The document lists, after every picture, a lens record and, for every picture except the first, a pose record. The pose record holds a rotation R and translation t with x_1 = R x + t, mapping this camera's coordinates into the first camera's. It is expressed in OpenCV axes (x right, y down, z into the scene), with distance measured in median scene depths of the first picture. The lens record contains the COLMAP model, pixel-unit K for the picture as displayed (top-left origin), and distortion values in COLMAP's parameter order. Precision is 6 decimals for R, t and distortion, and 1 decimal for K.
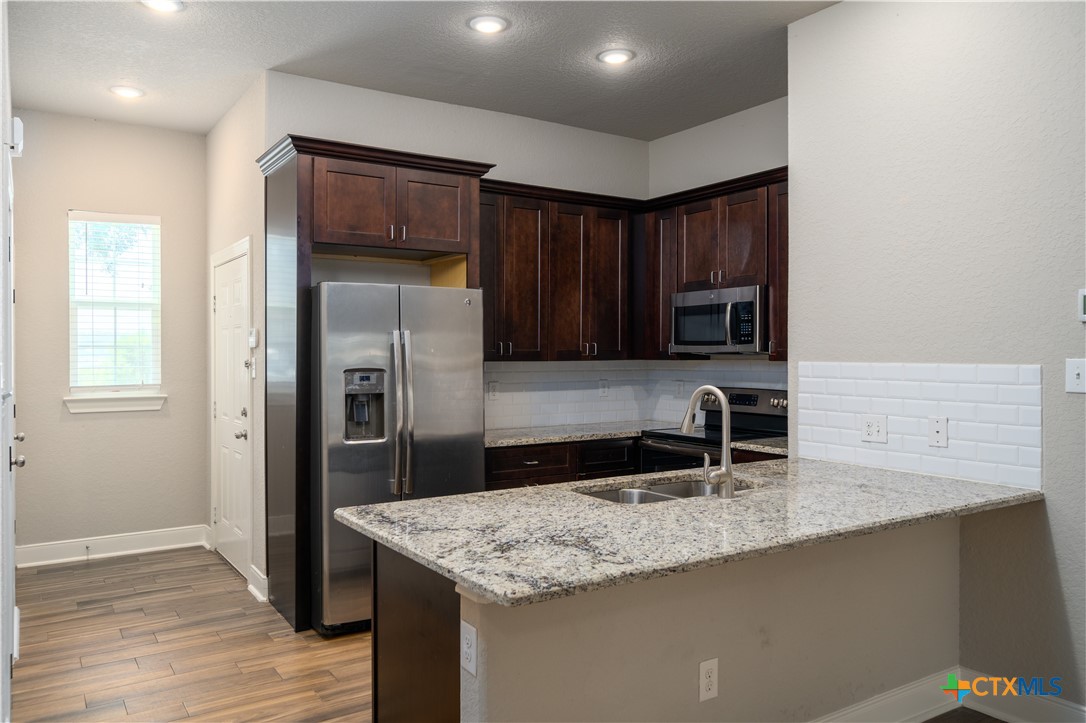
lens RADIAL K [[780.0, 0, 513.6], [0, 780.0, 361.2], [0, 0, 1]] dist [-0.000112, 0.009318]
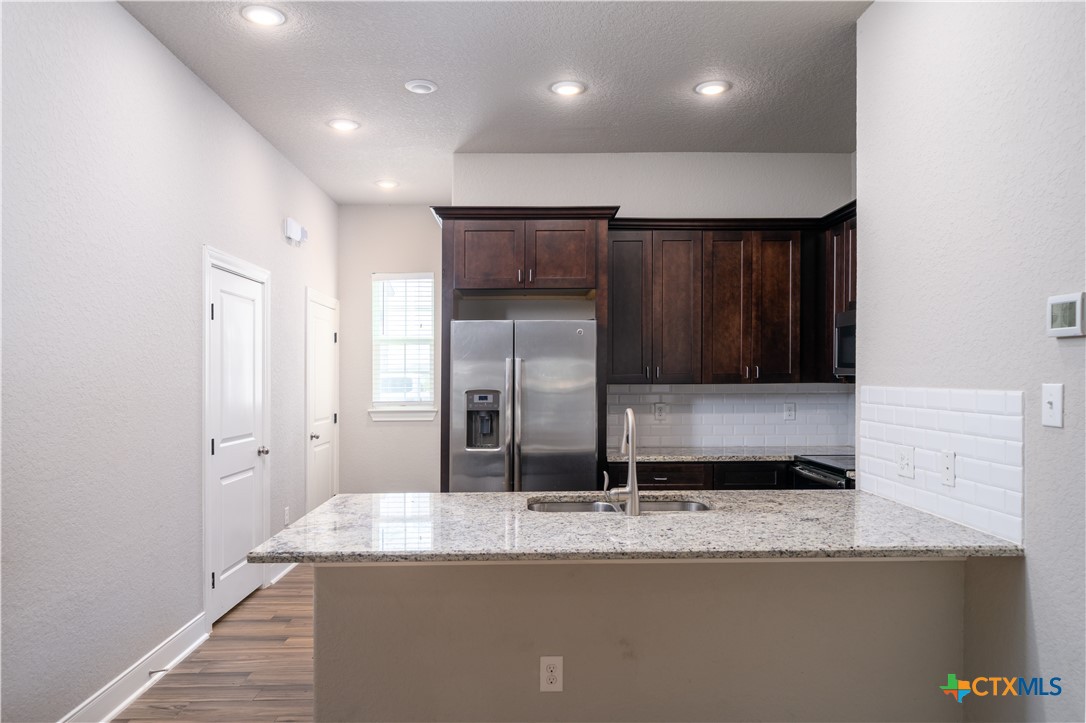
lens RADIAL K [[728.5, 0, 539.6], [0, 728.5, 385.6], [0, 0, 1]] dist [0.002383, 0.000543]
pose [[0.857539, 0.003646, -0.514406, 0.456617], [-0.001629, 0.999989, 0.004373, -0.002634], [0.514416, -0.002913, 0.857536, 0.064318]]
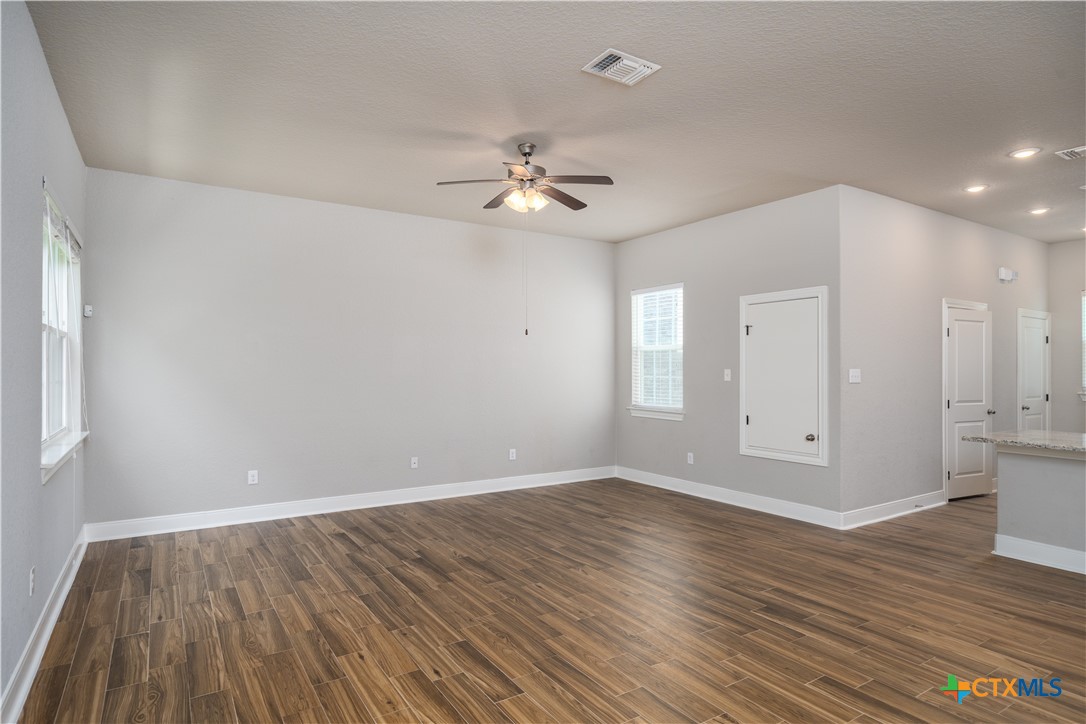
lens RADIAL K [[600.3, 0, 540.3], [0, 600.3, 357.5], [0, 0, 1]] dist [0.005777, 0.000694]
pose [[0.009718, -0.016822, -0.999811, 1.094667], [-0.012152, 0.999783, -0.016940, 0.005934], [0.999879, 0.012314, 0.009512, -0.372609]]
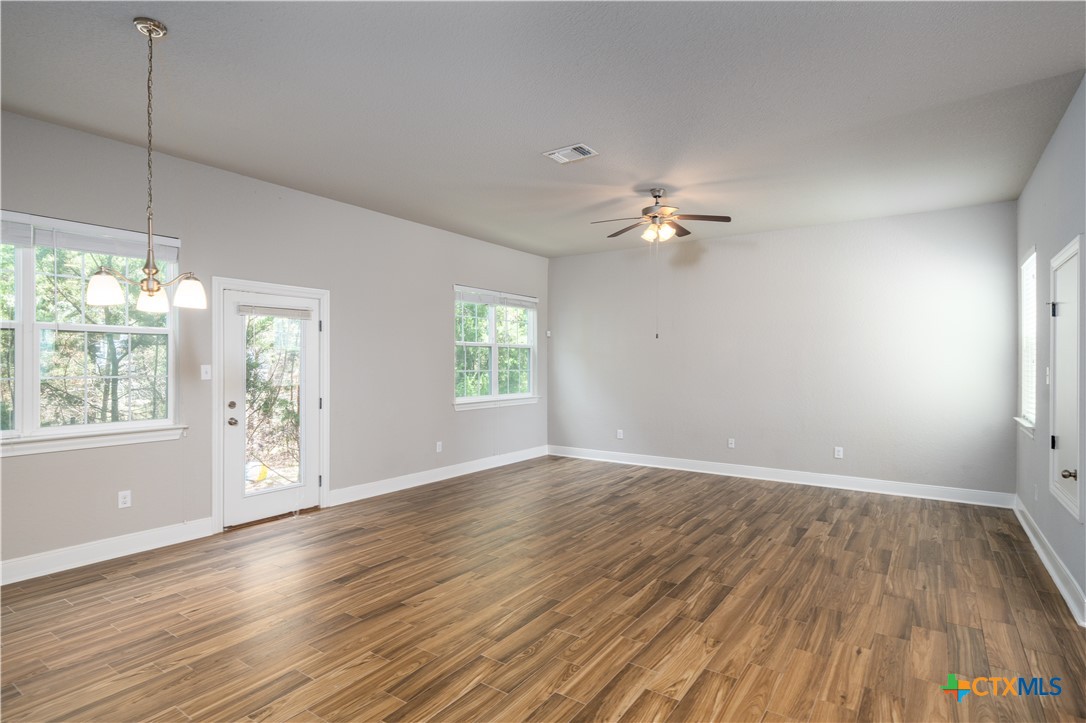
lens RADIAL K [[560.7, 0, 538.6], [0, 560.7, 366.5], [0, 0, 1]] dist [0.008816, -0.002122]
pose [[-0.919405, 0.001531, -0.393309, 0.774729], [-0.005316, 0.999853, 0.016320, -0.009540], [0.393276, 0.017096, -0.919262, 0.679093]]
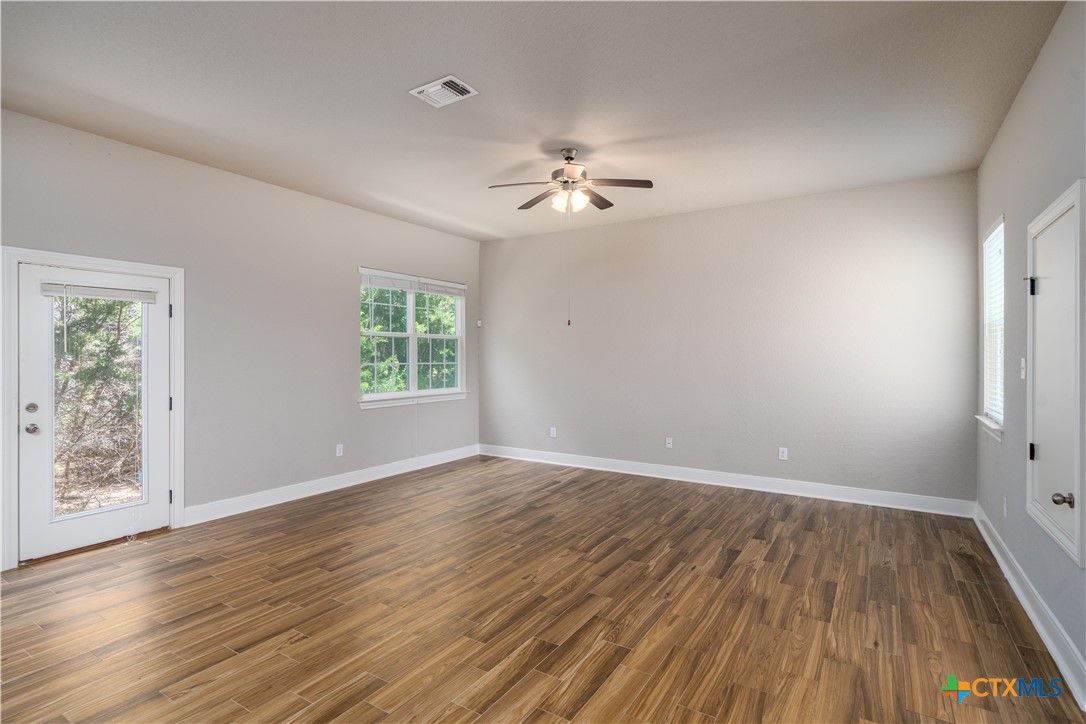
lens RADIAL K [[533.3, 0, 535.7], [0, 533.3, 359.7], [0, 0, 1]] dist [0.003152, 0.000082]
pose [[-0.905384, 0.004347, -0.424572, 0.521926], [-0.003290, 0.999846, 0.017254, -0.005633], [0.424581, 0.017018, -0.905230, 0.518334]]
